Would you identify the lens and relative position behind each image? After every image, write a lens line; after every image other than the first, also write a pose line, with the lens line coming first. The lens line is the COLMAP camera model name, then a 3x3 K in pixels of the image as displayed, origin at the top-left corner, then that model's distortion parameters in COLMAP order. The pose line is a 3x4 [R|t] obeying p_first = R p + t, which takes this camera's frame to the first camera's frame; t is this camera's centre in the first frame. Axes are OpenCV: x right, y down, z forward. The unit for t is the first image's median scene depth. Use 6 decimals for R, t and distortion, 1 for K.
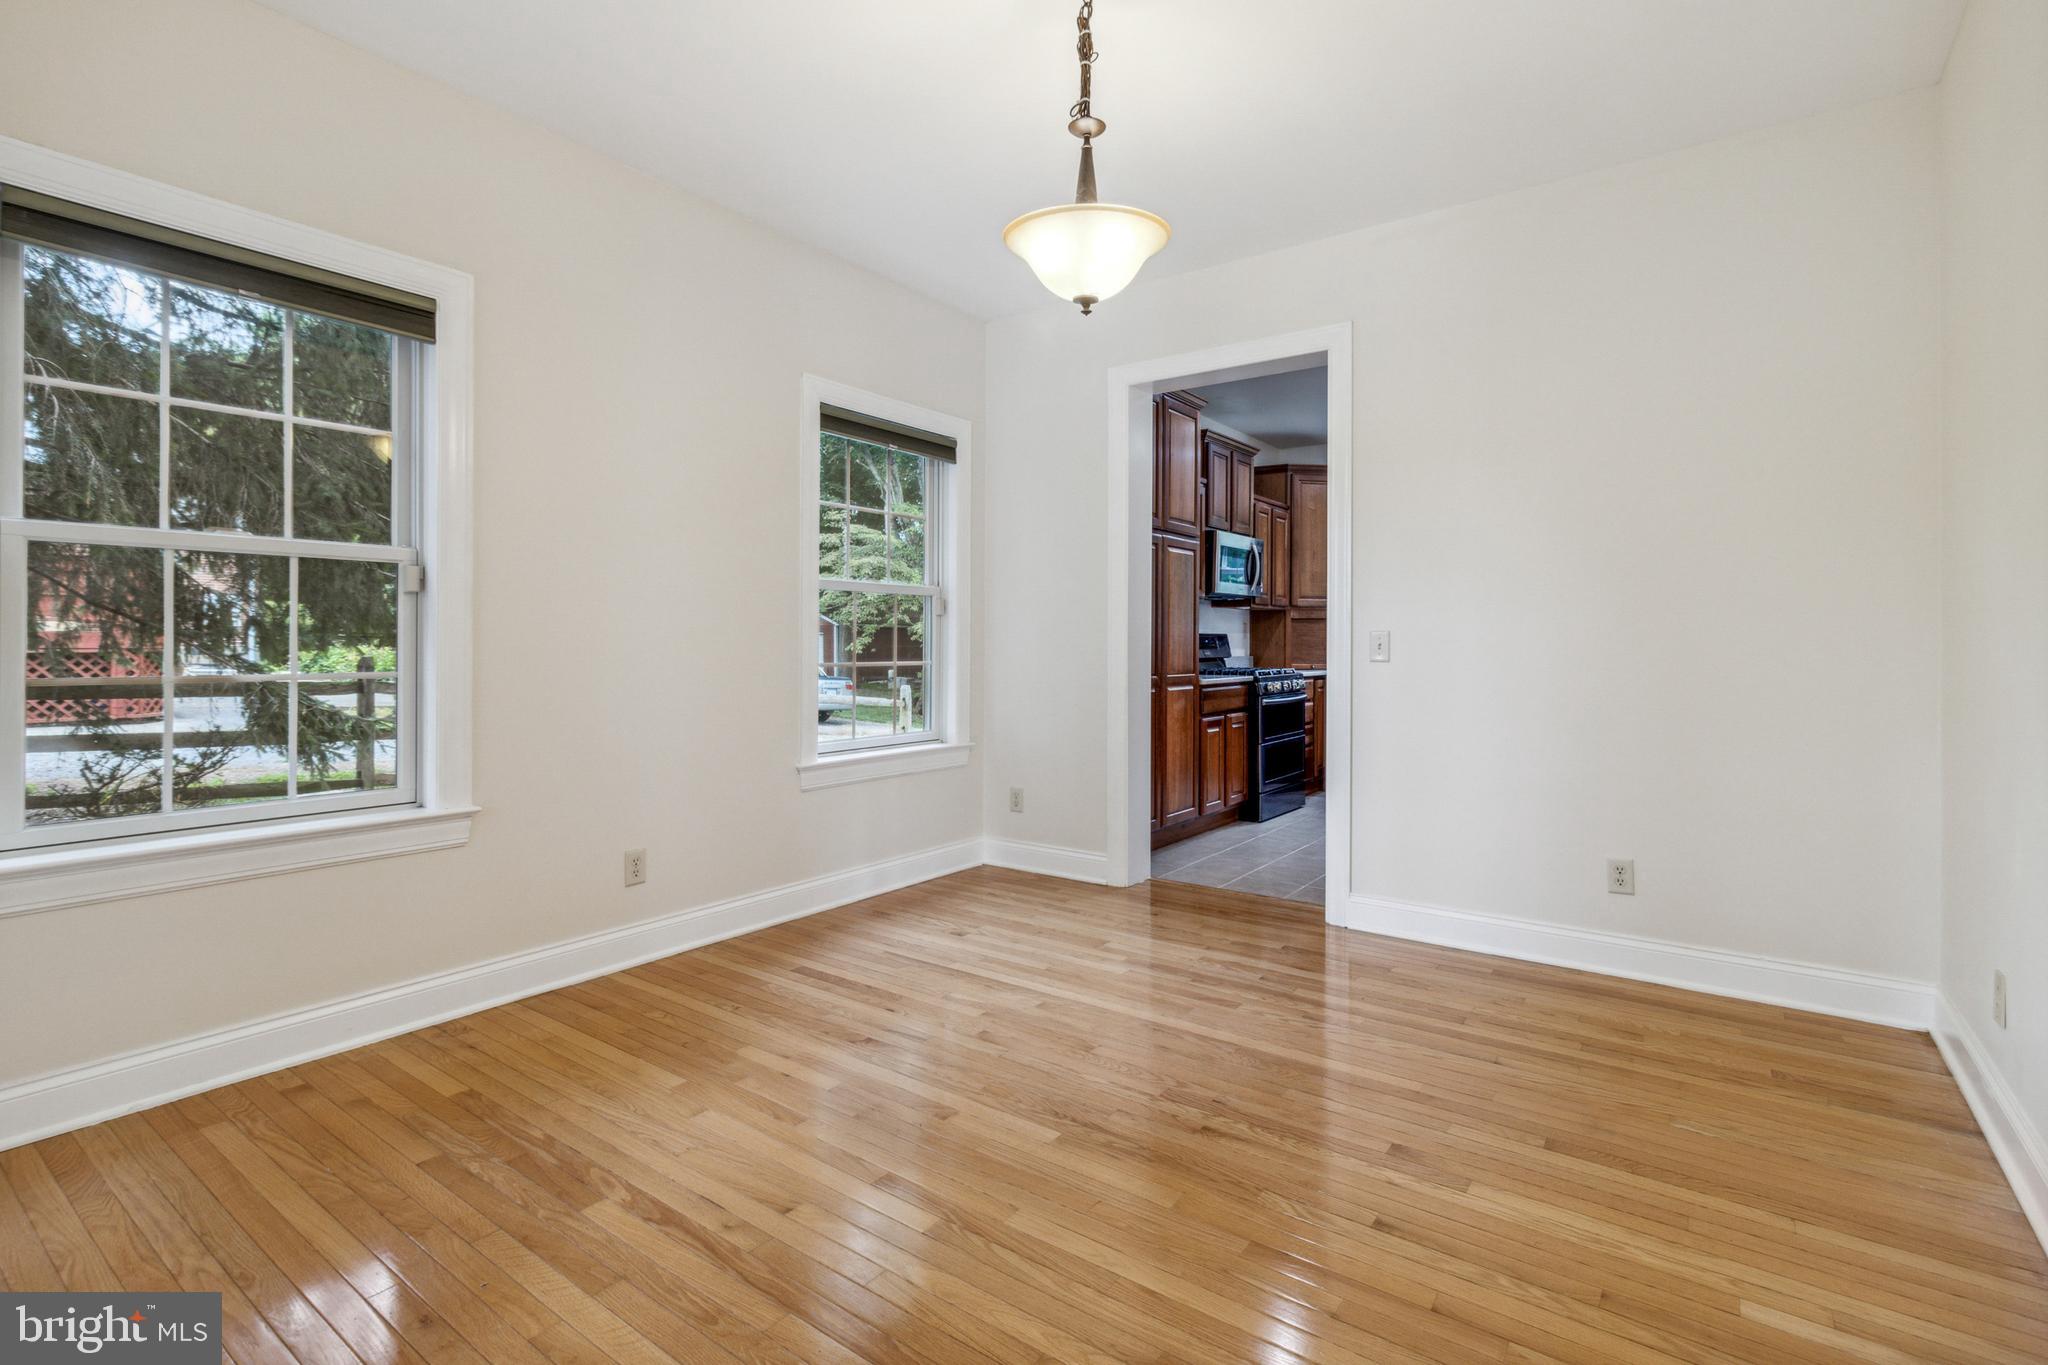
lens RADIAL K [[954.3, 0, 1041.2], [0, 954.3, 649.2], [0, 0, 1]] dist [-0.001516, -0.000319]
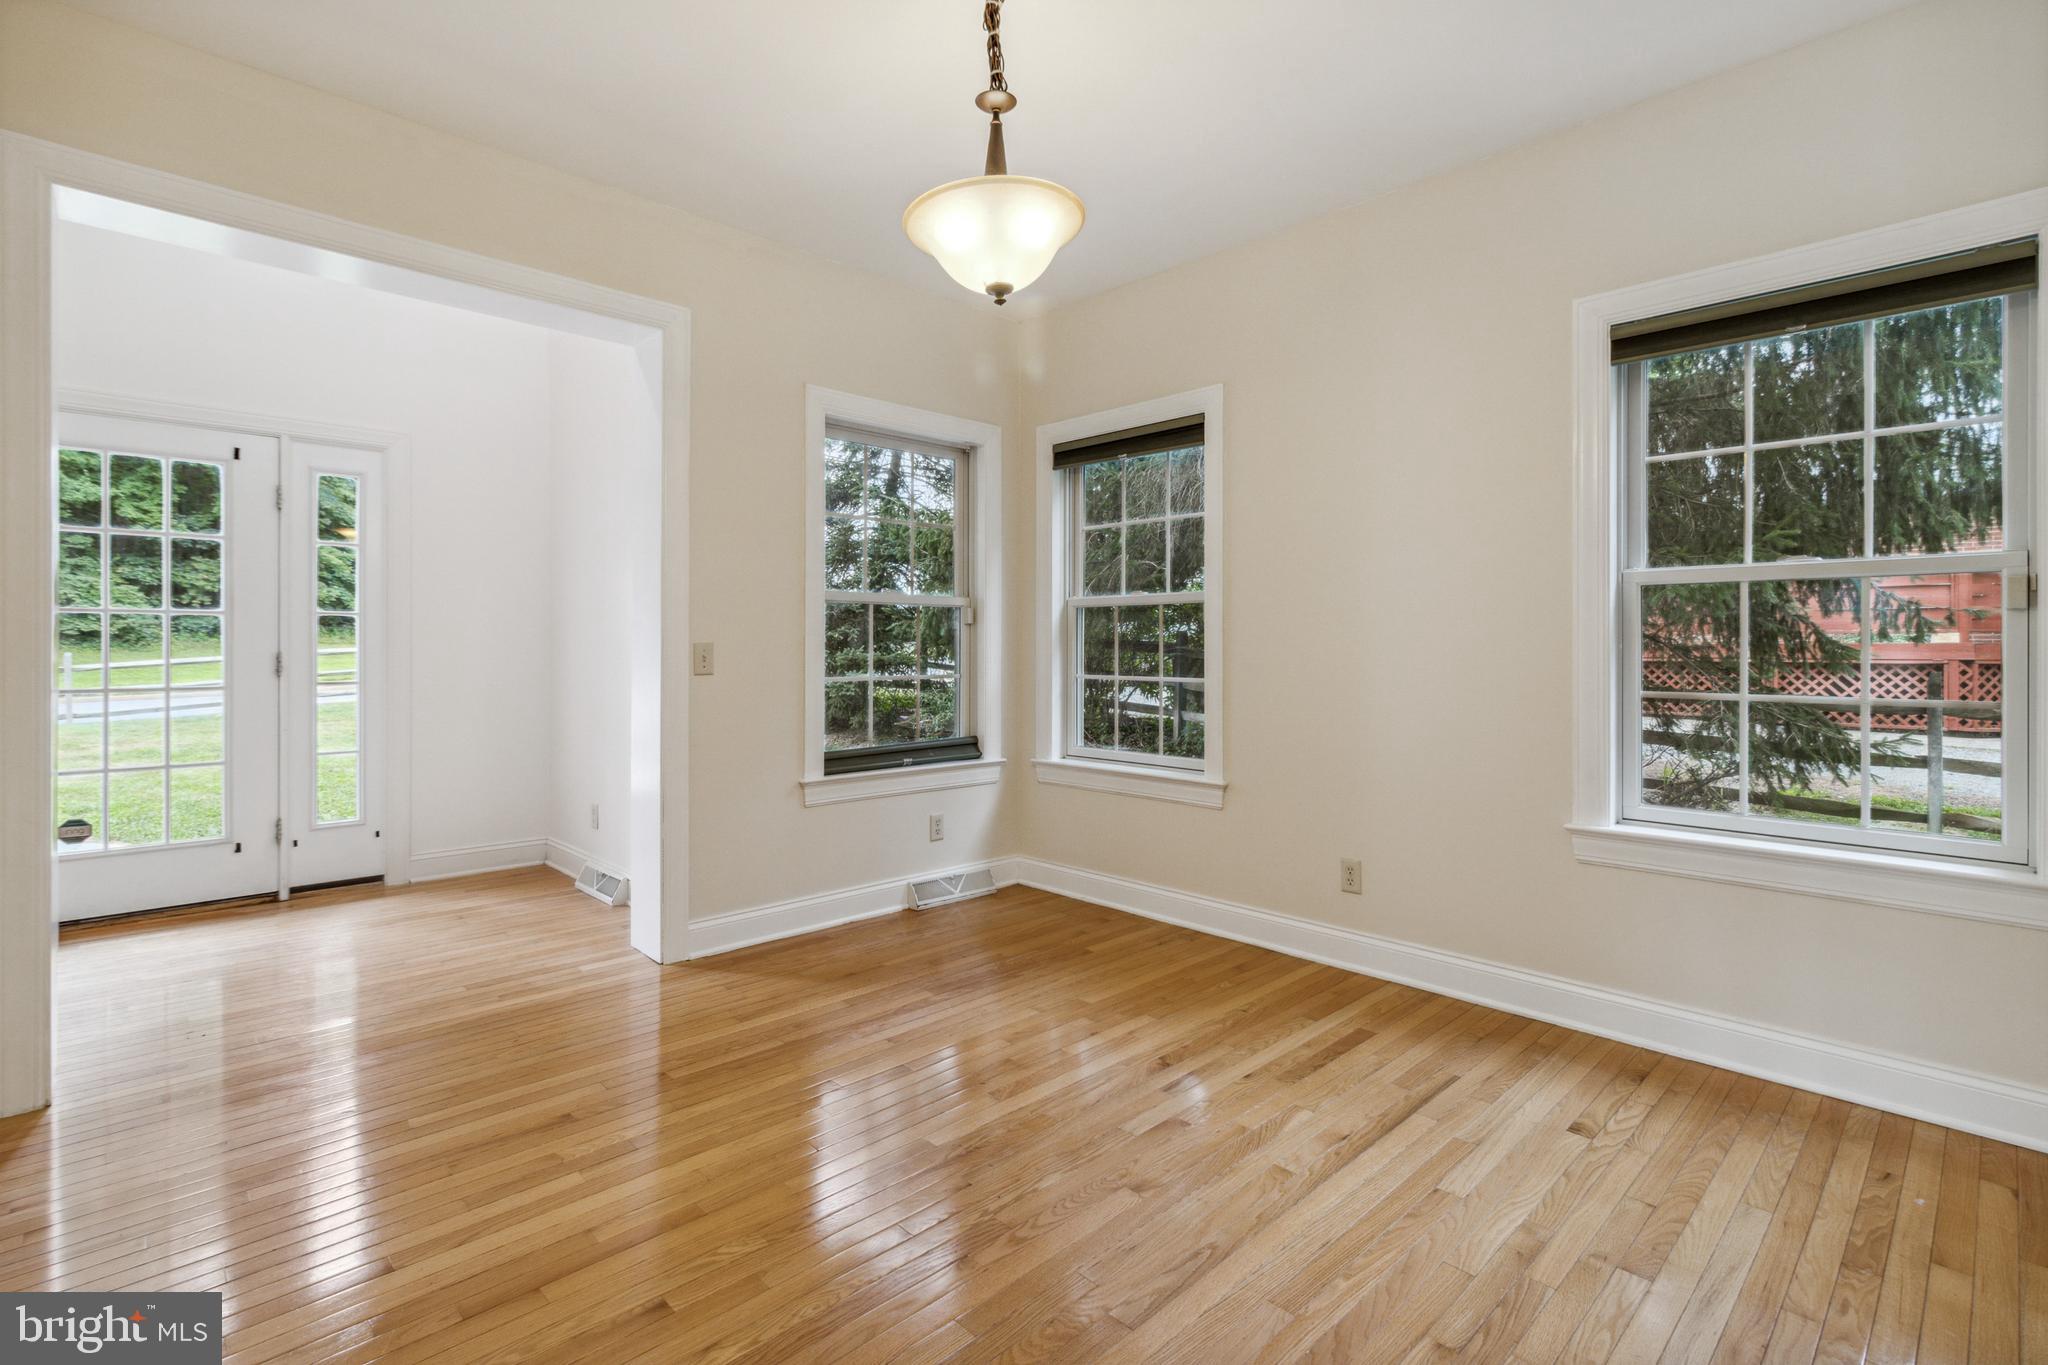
lens RADIAL K [[954.3, 0, 1041.2], [0, 954.3, 649.2], [0, 0, 1]] dist [-0.001516, -0.000319]
pose [[-0.171626, -0.006694, -0.985139, 0.709443], [-0.014394, 0.999887, -0.004287, -0.008089], [0.985057, 0.013444, -0.171703, 0.912778]]
